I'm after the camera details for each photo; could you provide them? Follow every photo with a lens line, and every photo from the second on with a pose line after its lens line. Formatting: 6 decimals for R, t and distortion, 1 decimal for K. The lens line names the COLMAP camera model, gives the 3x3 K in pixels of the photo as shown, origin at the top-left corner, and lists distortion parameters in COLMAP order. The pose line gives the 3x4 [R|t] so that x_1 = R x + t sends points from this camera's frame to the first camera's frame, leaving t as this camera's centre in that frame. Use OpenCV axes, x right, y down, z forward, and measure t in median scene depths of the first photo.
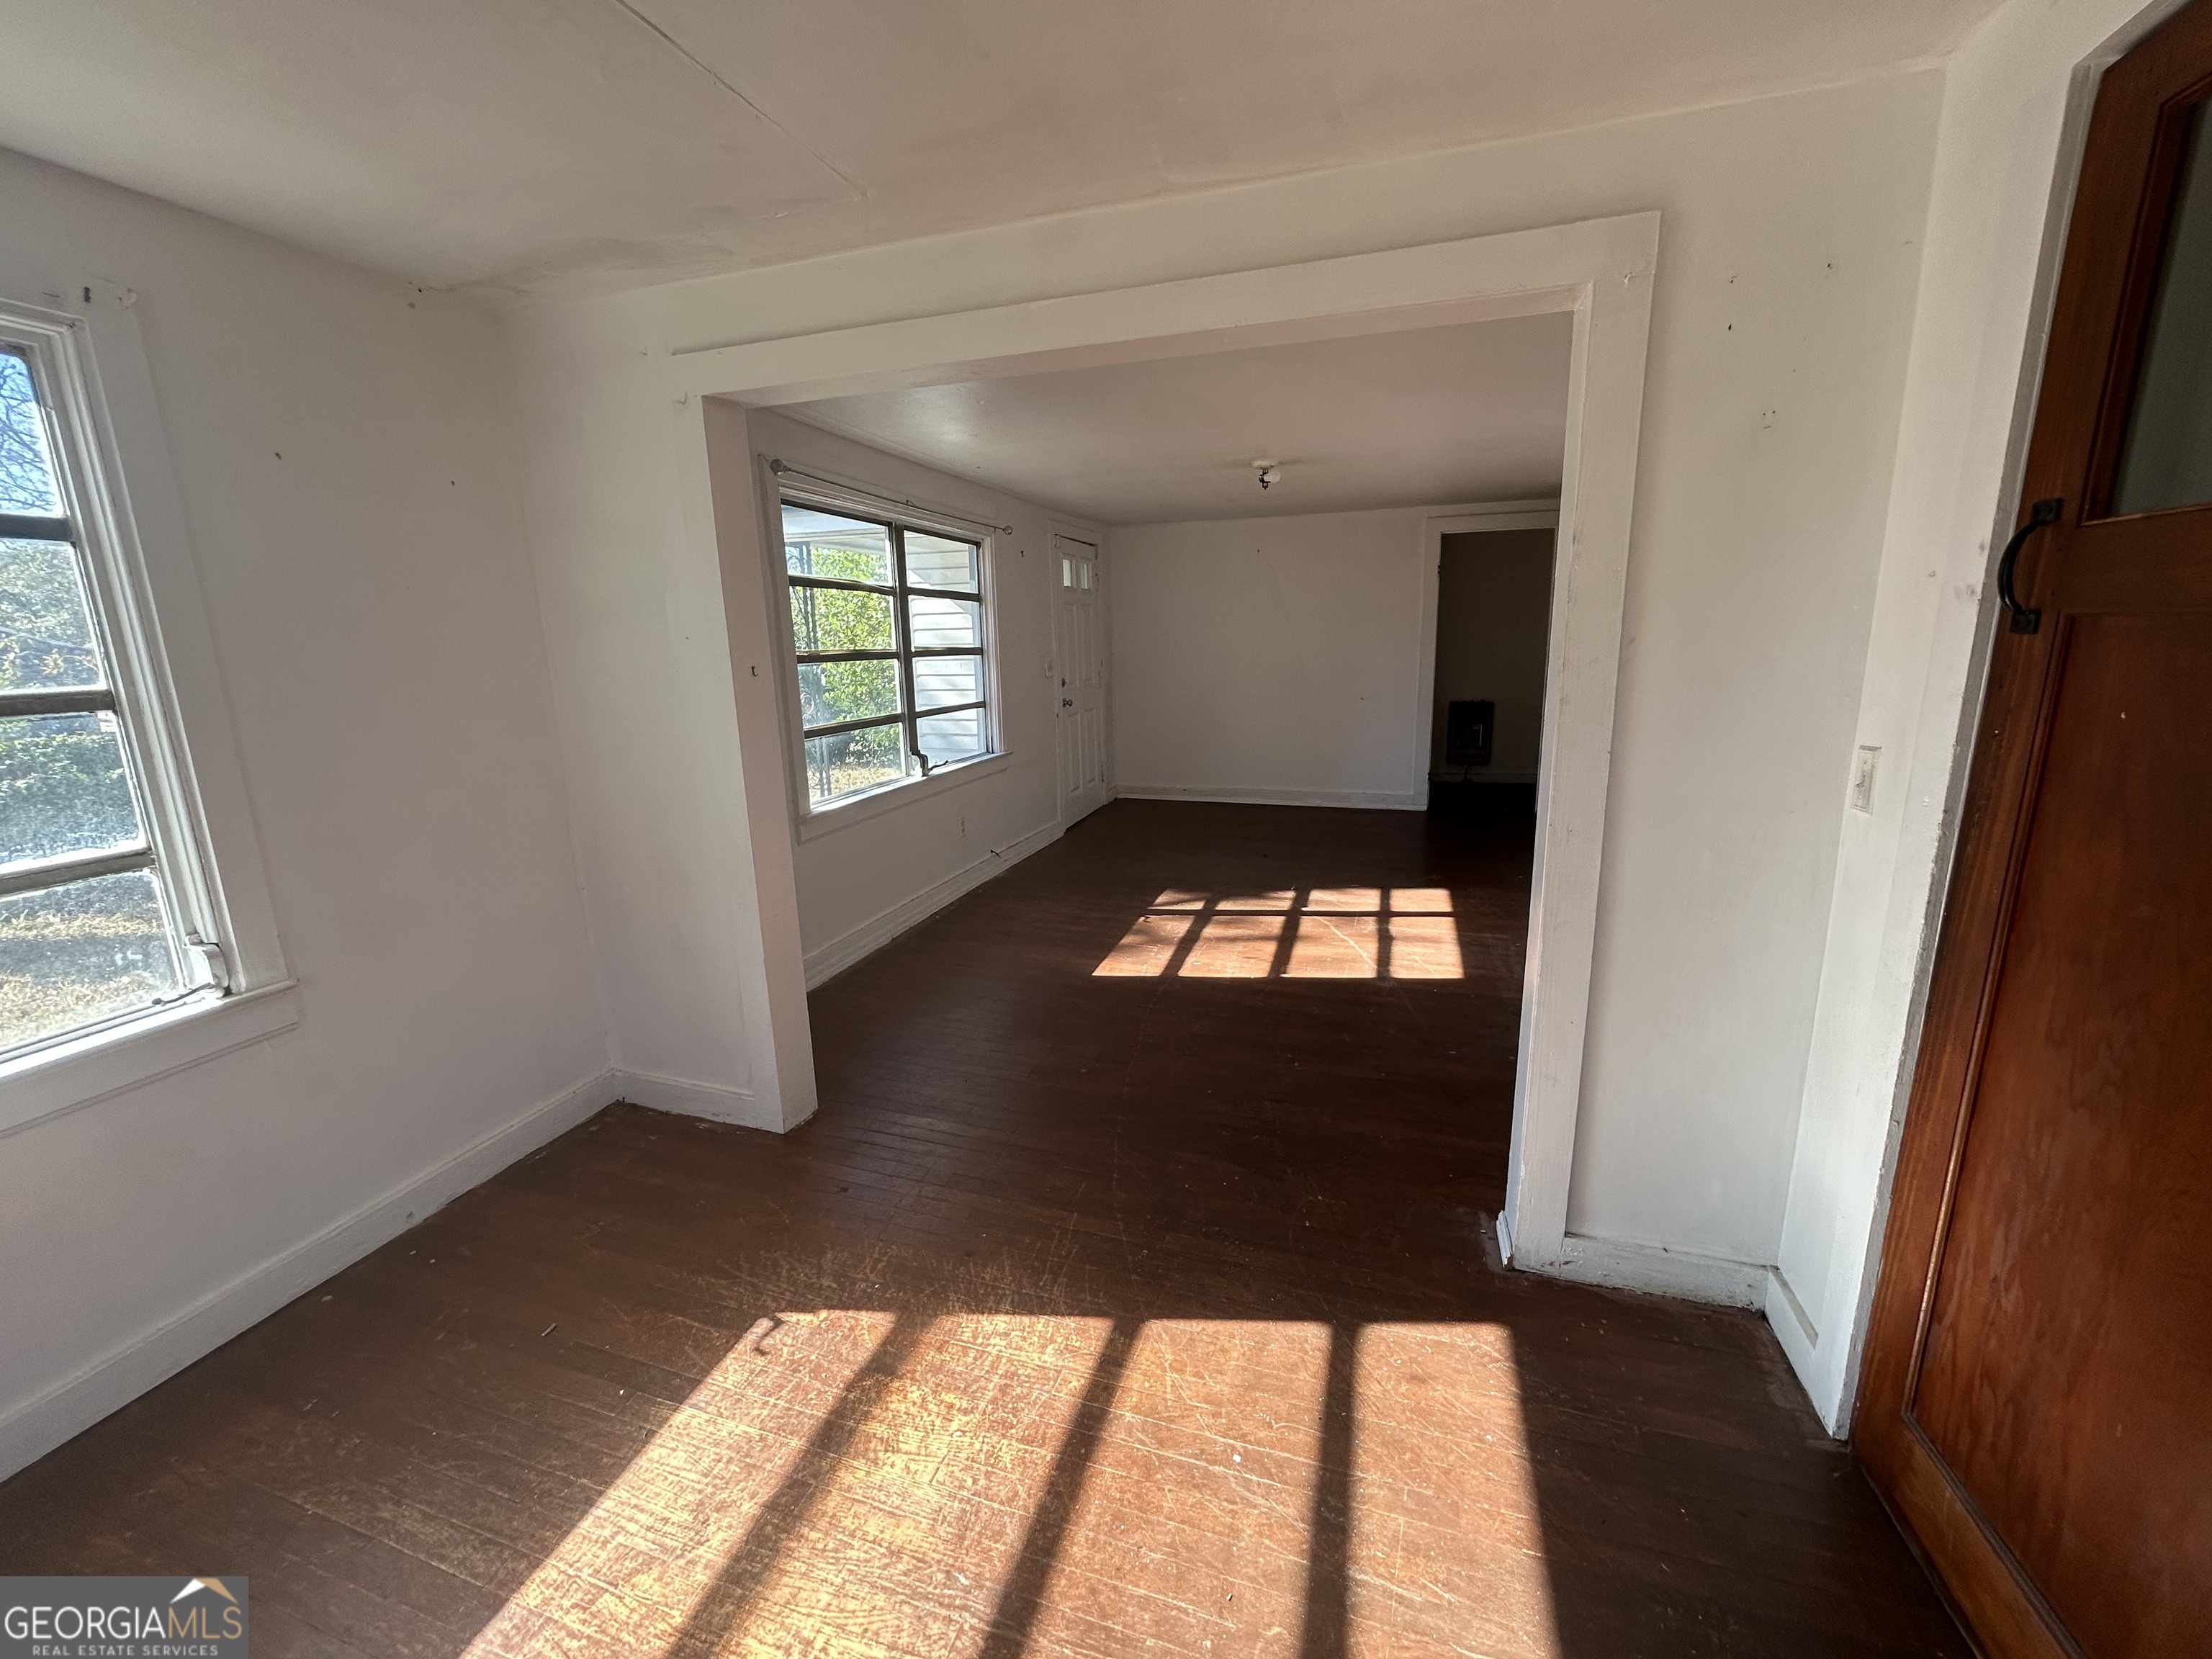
lens RADIAL K [[892.0, 0, 1096.2], [0, 892.0, 825.0], [0, 0, 1]] dist [0.004776, 0.000484]
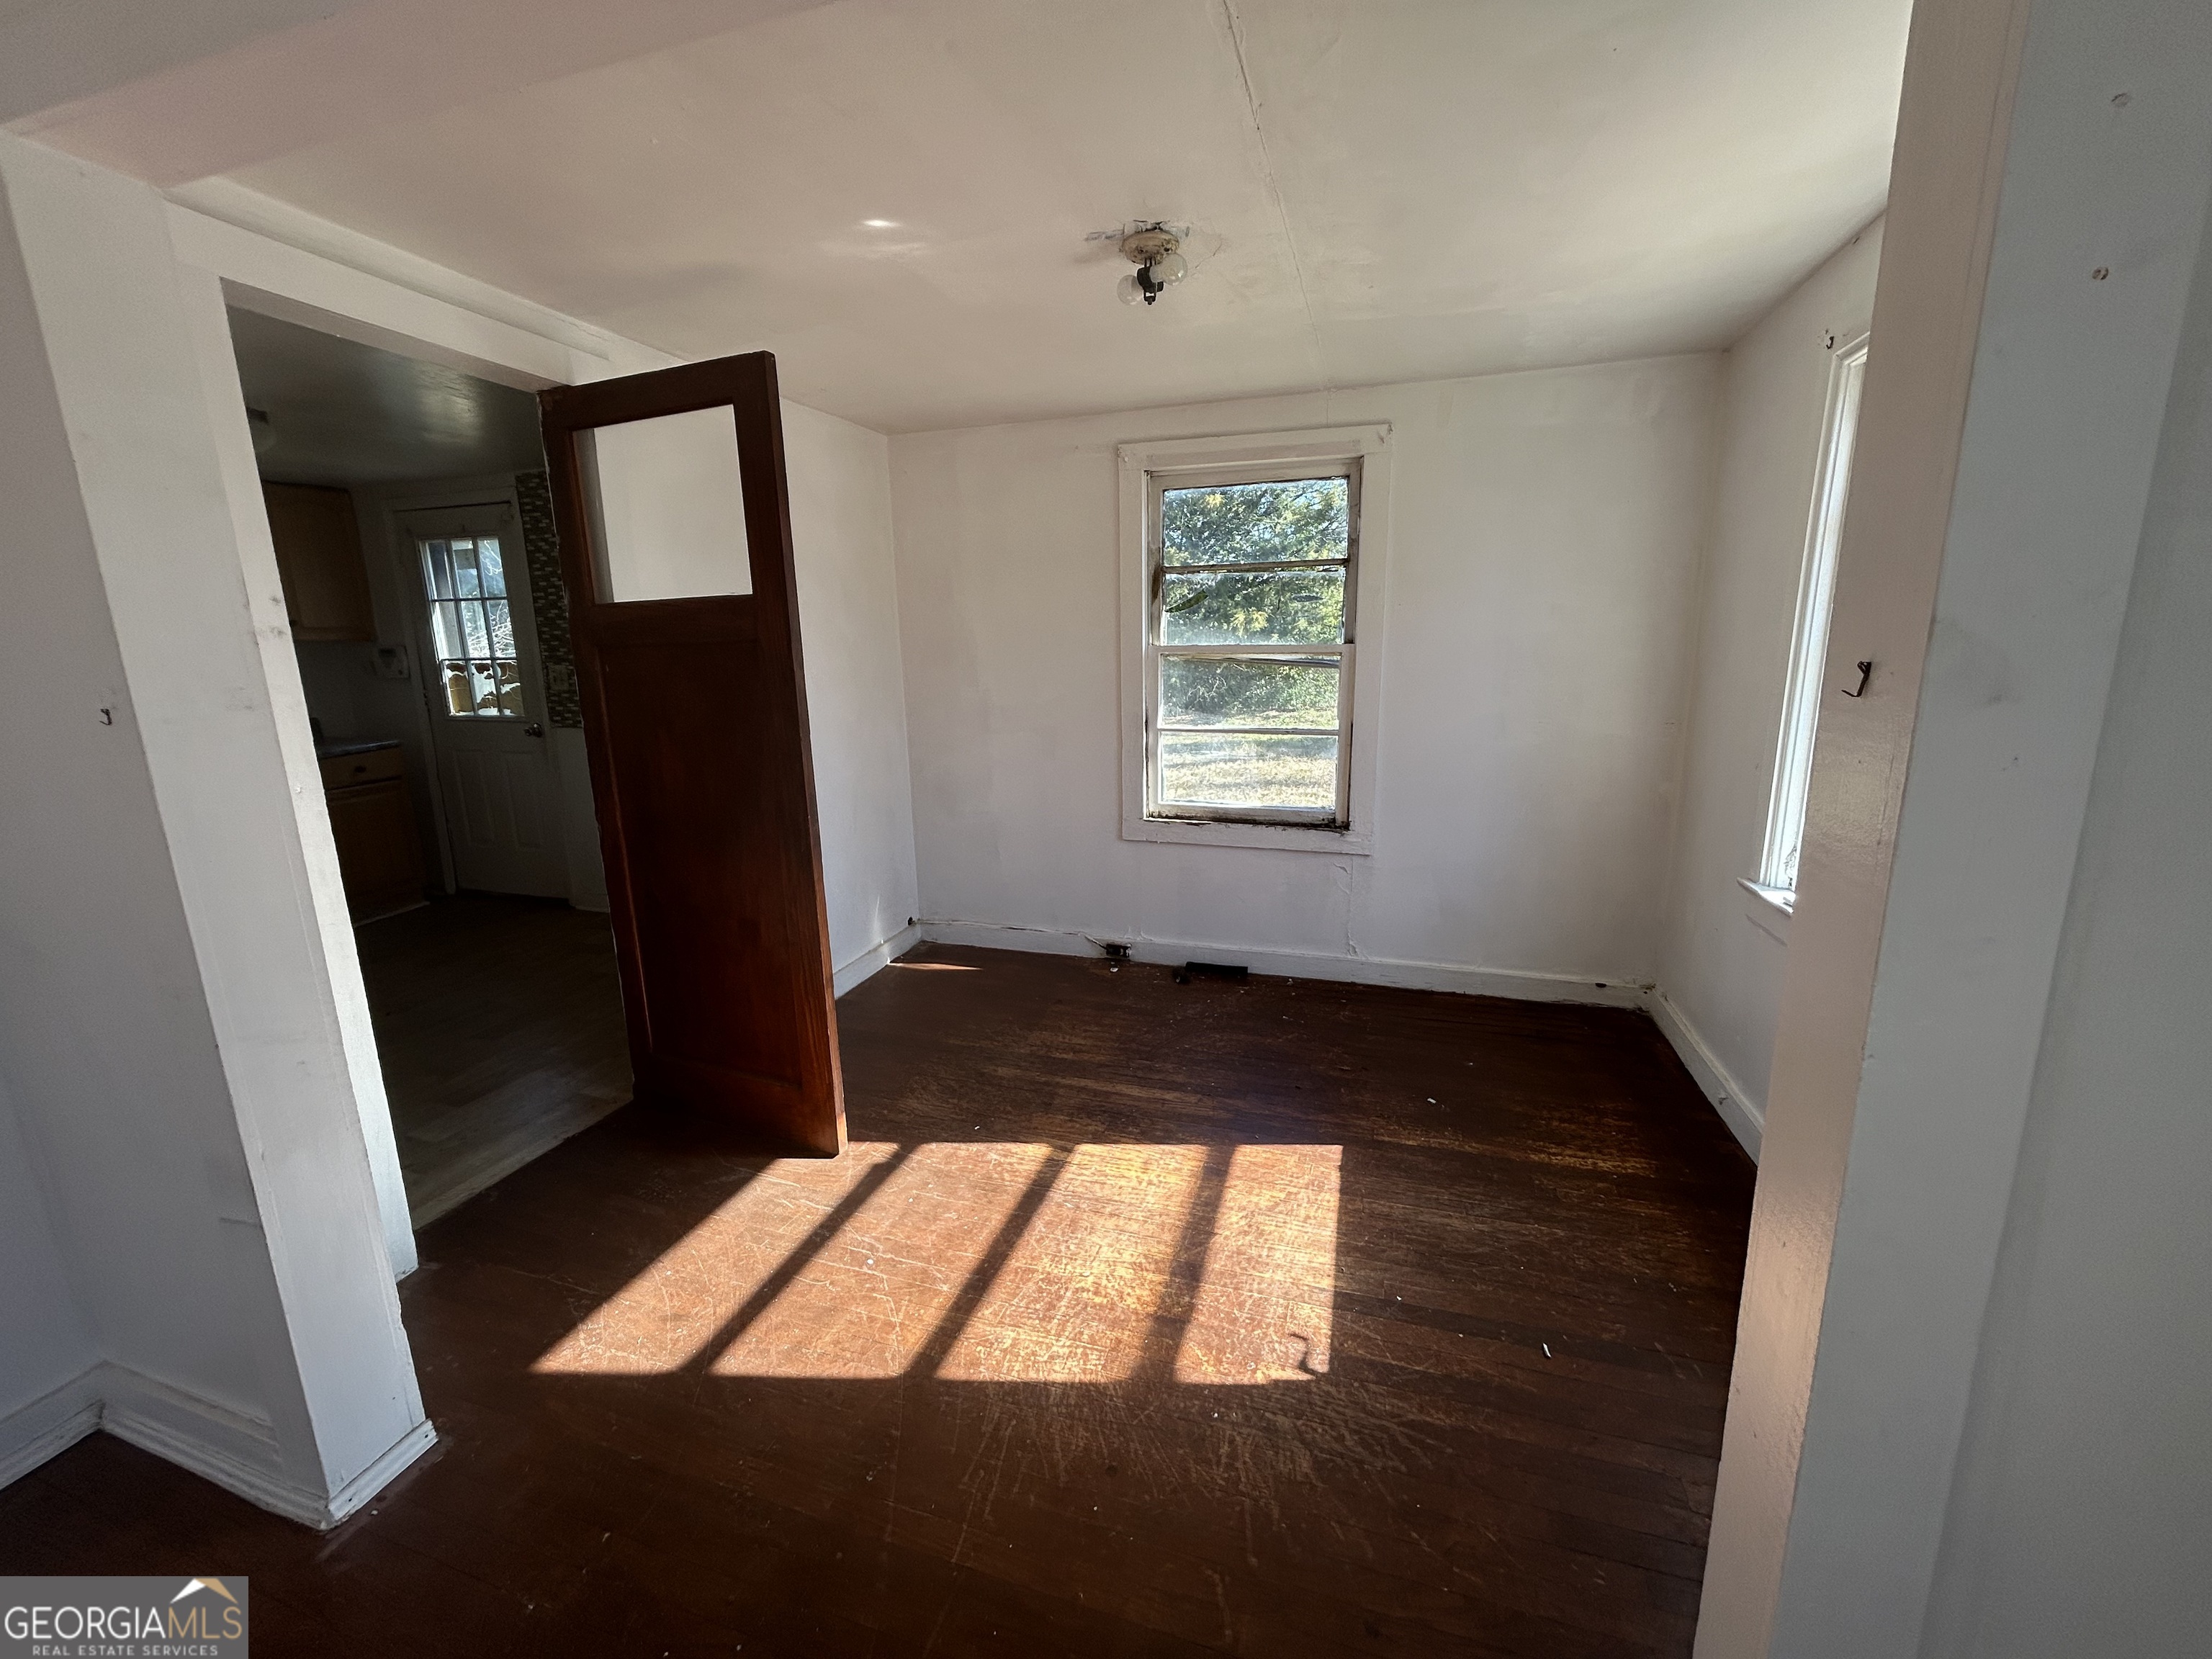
lens RADIAL K [[892.0, 0, 1102.7], [0, 892.0, 835.3], [0, 0, 1]] dist [0.004776, 0.000484]
pose [[-0.998800, 0.048926, 0.002187, -0.180333], [0.045497, 0.910409, 0.411200, -0.321394], [0.018127, 0.410806, -0.911542, 1.611053]]
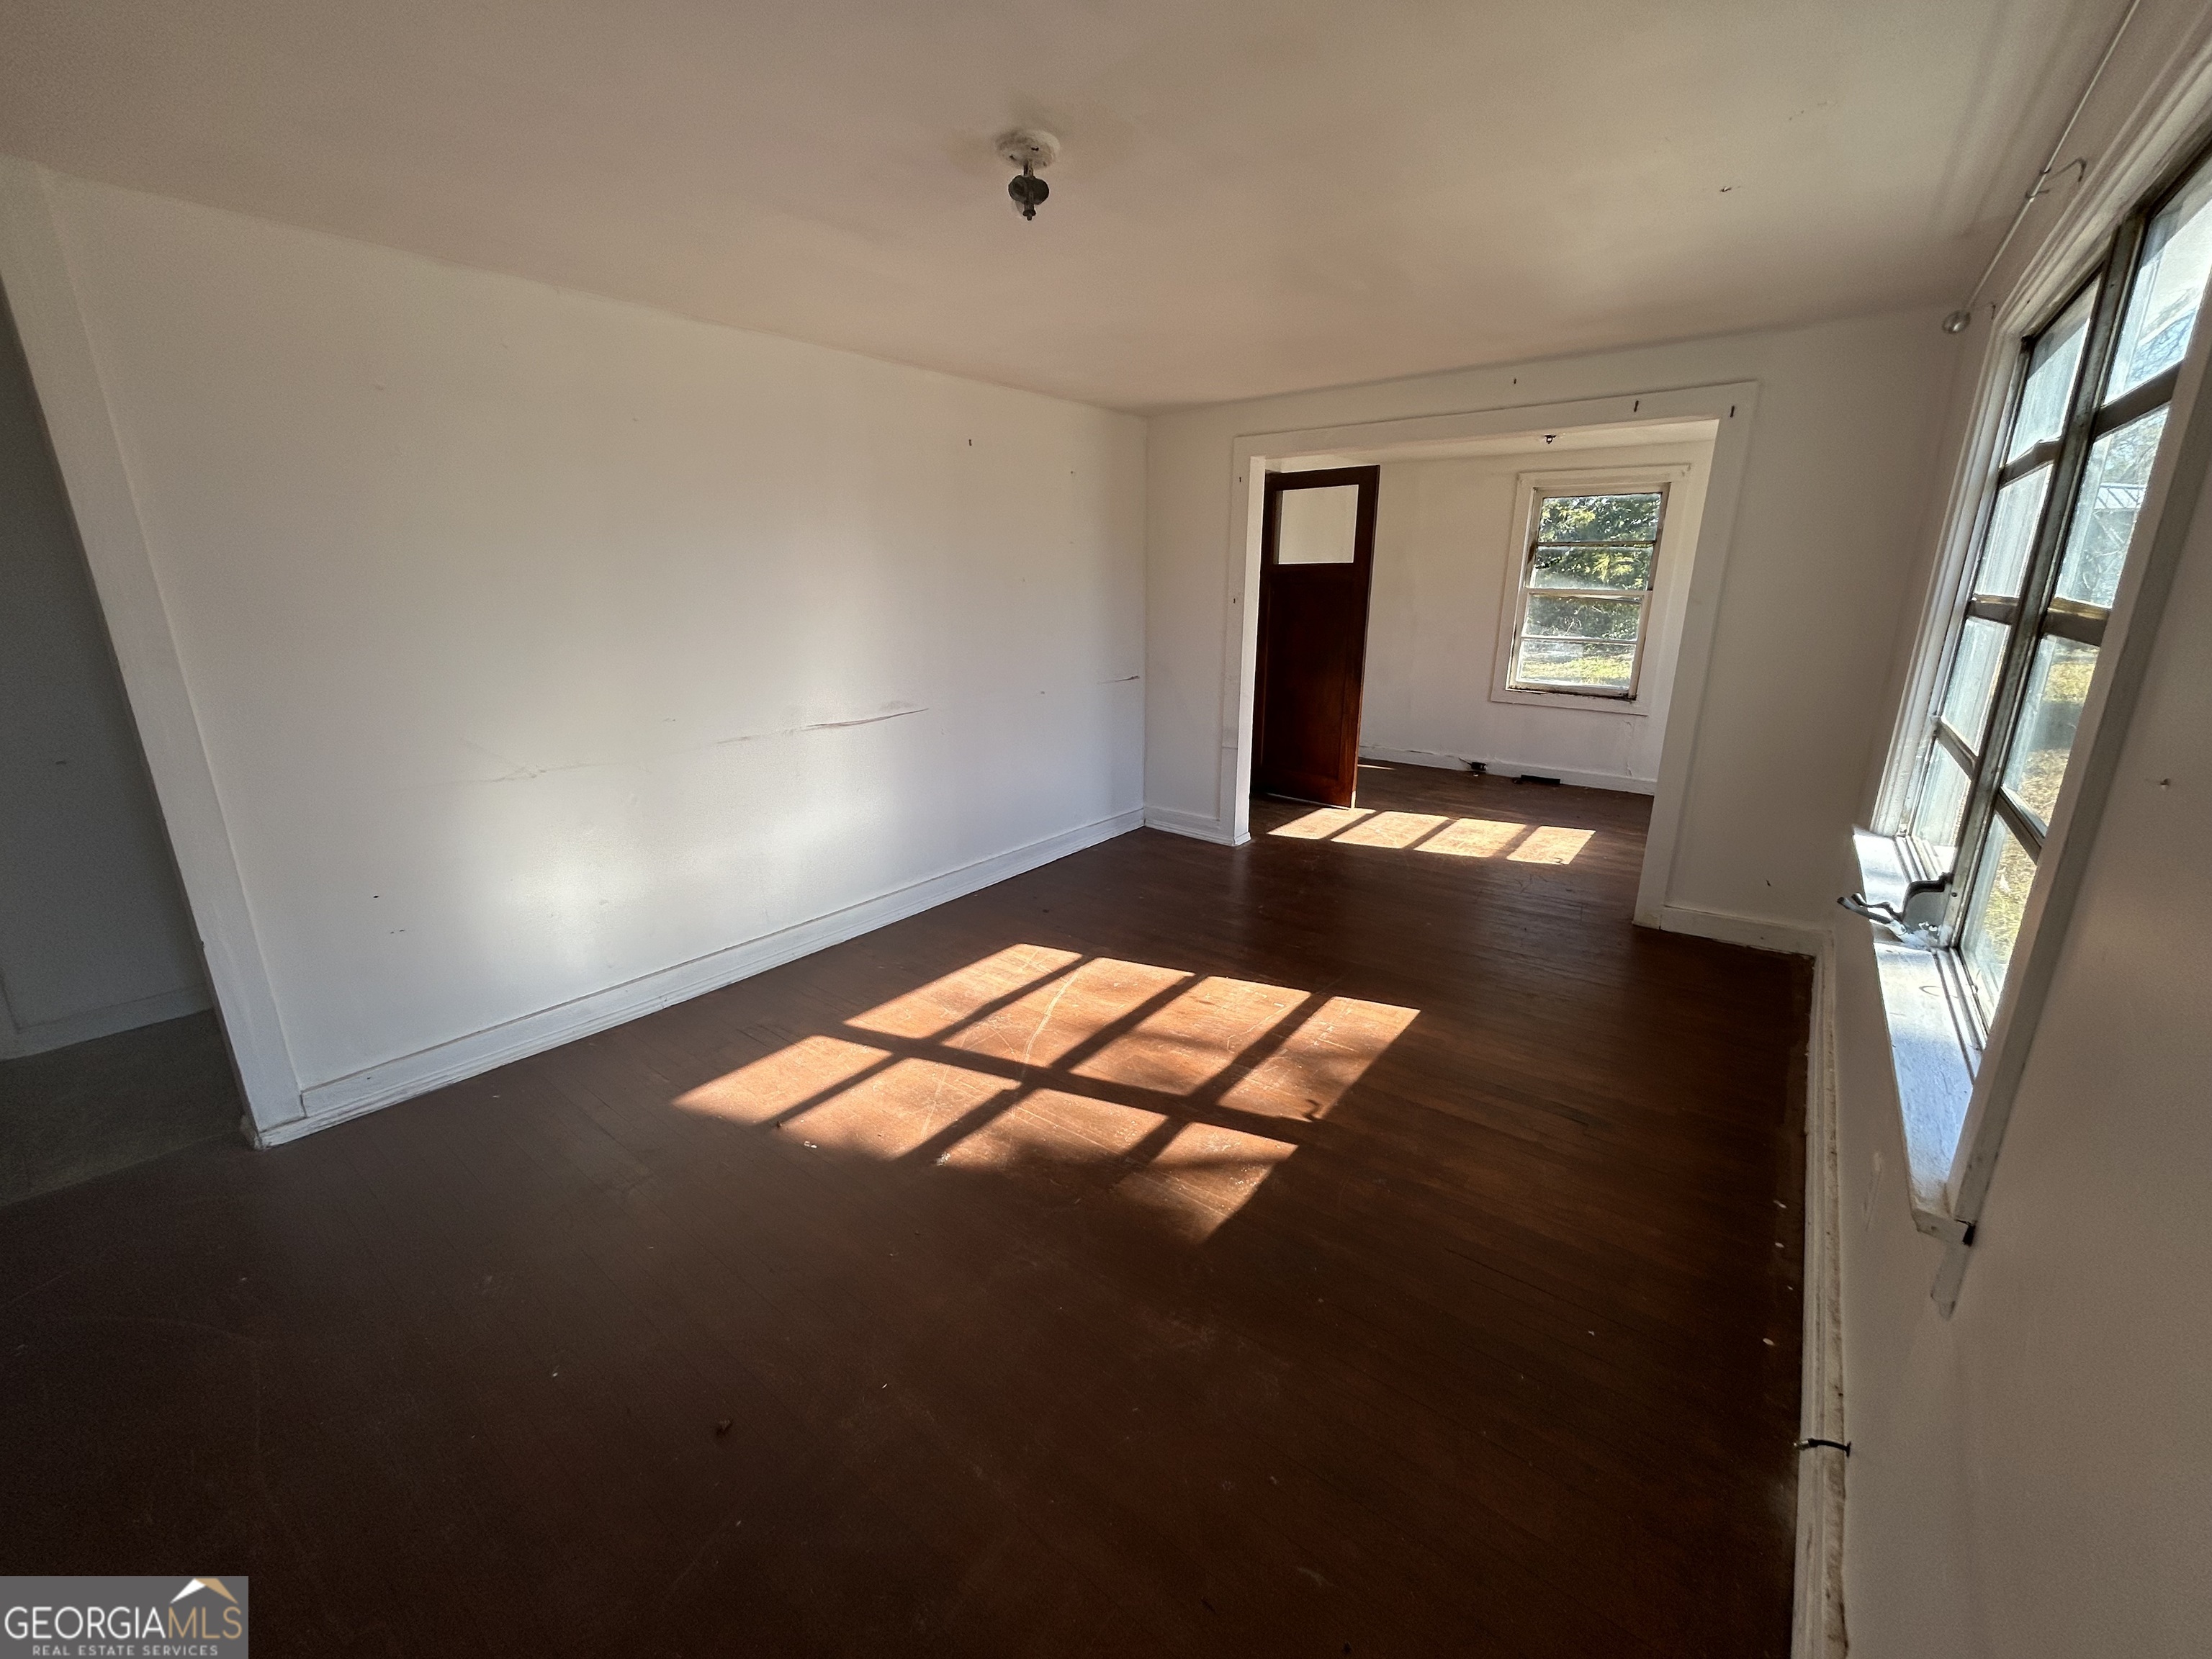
lens RADIAL K [[892.0, 0, 1118.5], [0, 892.0, 823.7], [0, 0, 1]] dist [0.004776, 0.000484]
pose [[-0.944800, -0.065806, 0.320970, 0.004974], [0.087682, 0.893111, 0.441207, -0.725179], [-0.315696, 0.444996, -0.838042, 3.395237]]
